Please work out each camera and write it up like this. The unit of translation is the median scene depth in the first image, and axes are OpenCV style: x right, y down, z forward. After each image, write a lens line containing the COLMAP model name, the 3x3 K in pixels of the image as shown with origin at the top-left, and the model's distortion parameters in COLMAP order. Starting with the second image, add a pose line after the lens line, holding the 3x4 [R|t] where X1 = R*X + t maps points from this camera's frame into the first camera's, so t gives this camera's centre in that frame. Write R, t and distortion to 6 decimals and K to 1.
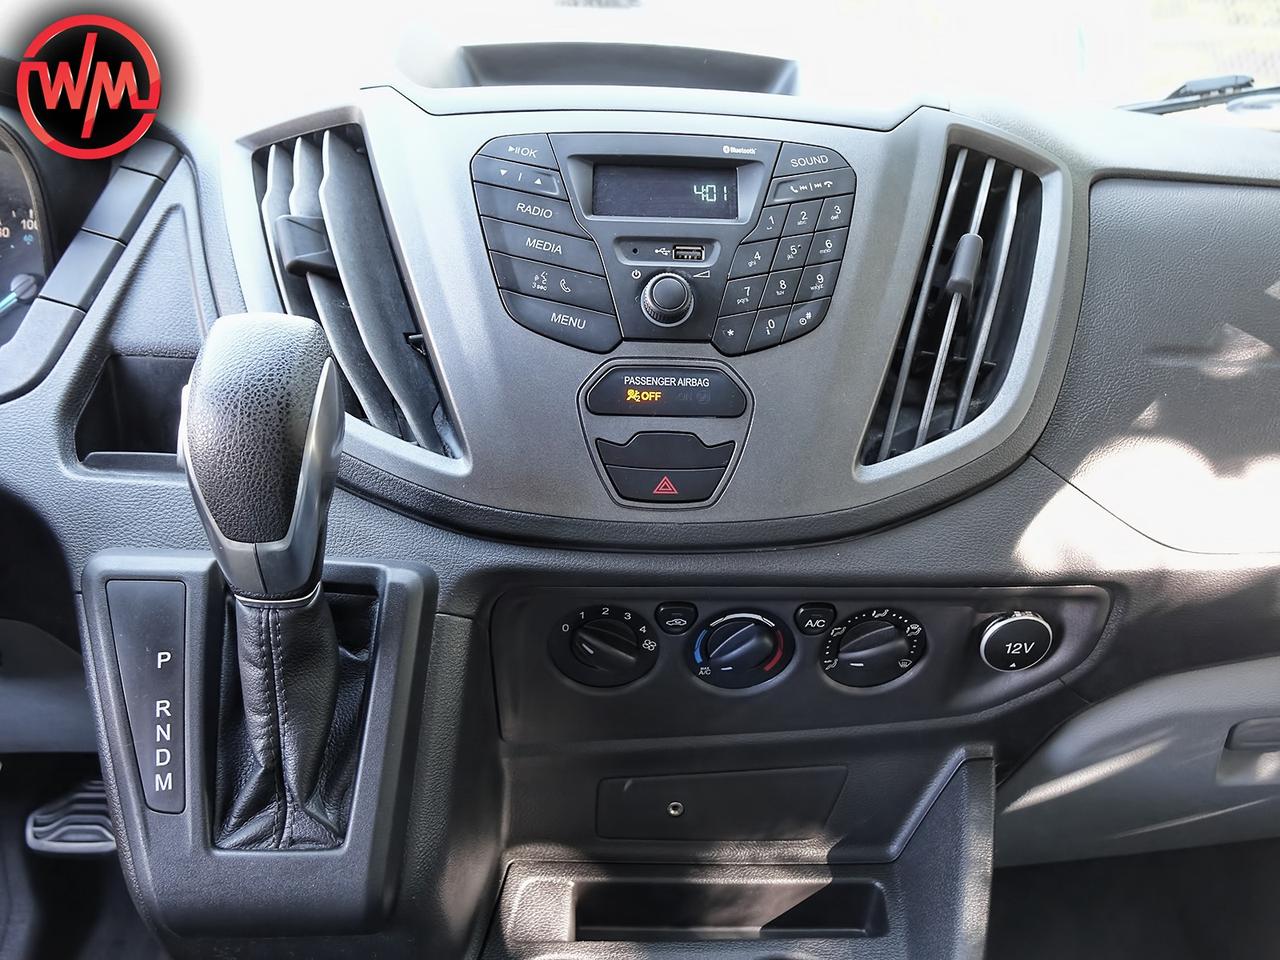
lens RADIAL K [[978.6, 0, 640.0], [0, 978.6, 480.0], [0, 0, 1]] dist [-0.011353, 0.000961]
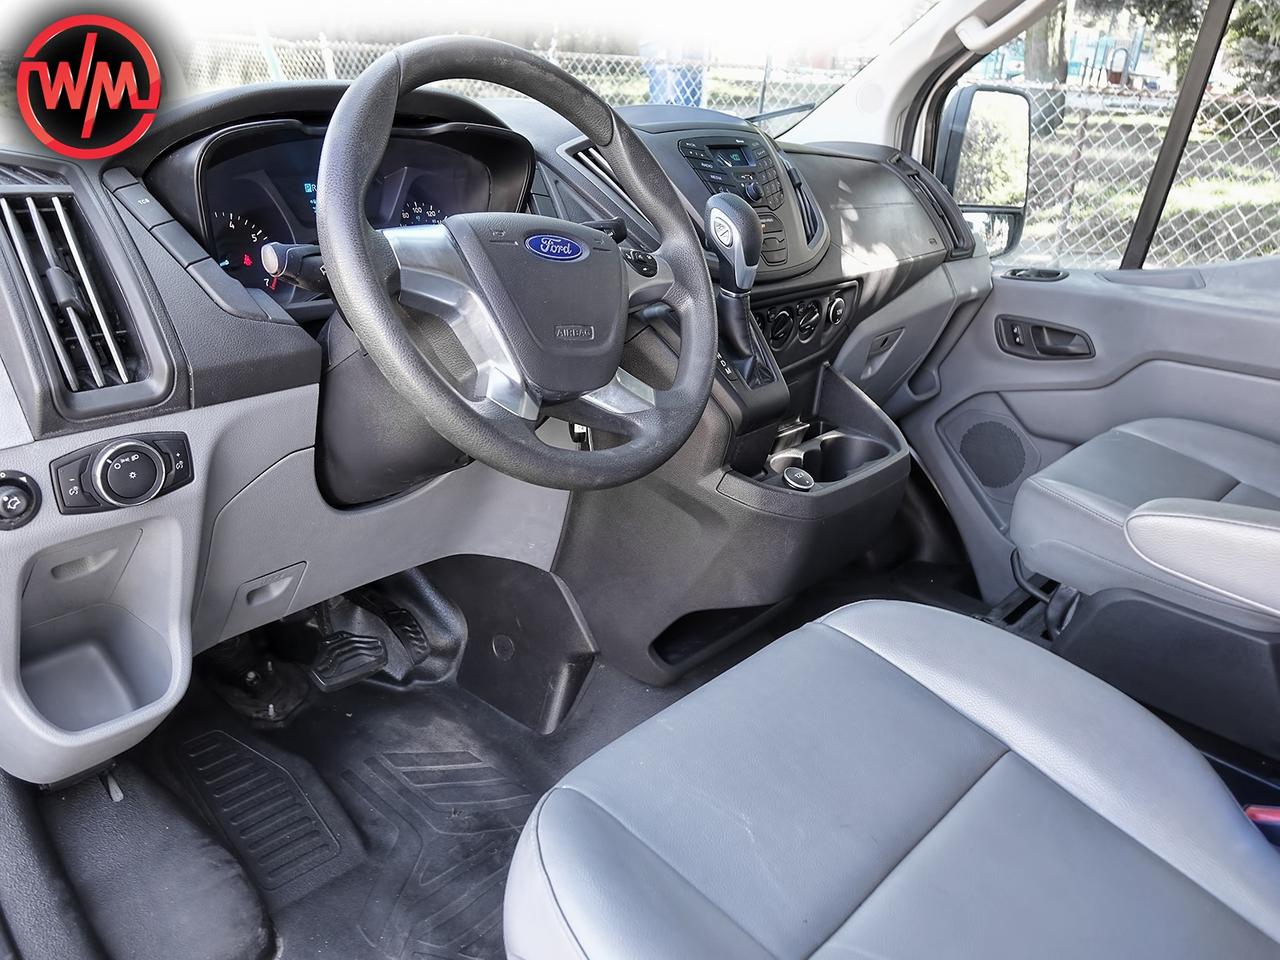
lens RADIAL K [[971.2, 0, 635.1], [0, 971.2, 483.2], [0, 0, 1]] dist [-0.009376, 0.006366]
pose [[0.697788, -0.276468, 0.660800, -2.247596], [0.321111, 0.945358, 0.056438, 0.329604], [-0.640296, 0.172808, 0.748437, -0.695582]]
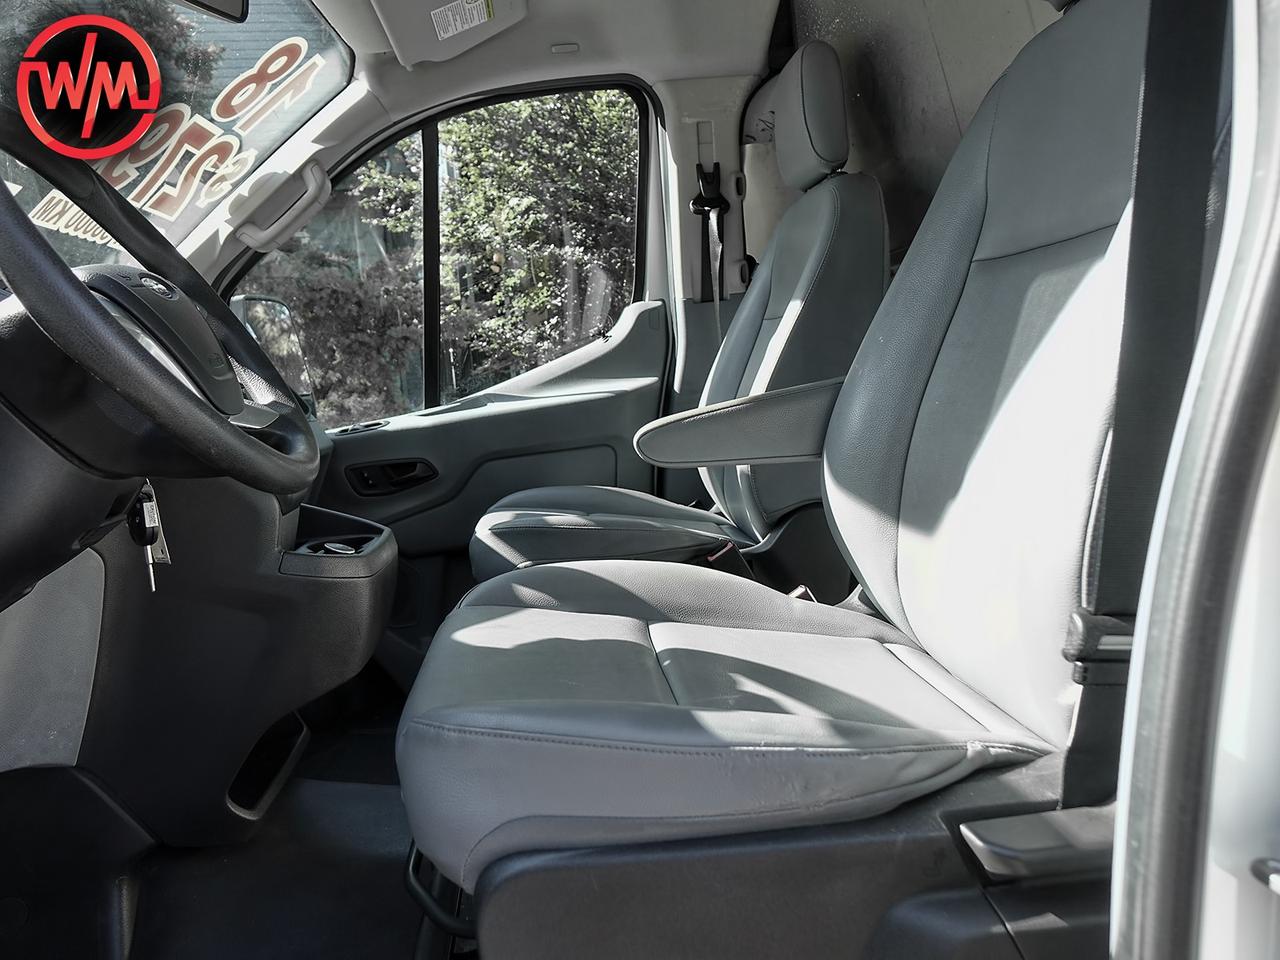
lens RADIAL K [[971.2, 0, 635.1], [0, 971.2, 483.2], [0, 0, 1]] dist [-0.009376, 0.006366]
pose [[-0.061417, -0.153897, 0.986176, -2.955065], [0.552563, 0.817576, 0.161998, 0.465880], [-0.831205, 0.554874, 0.034825, 0.049607]]
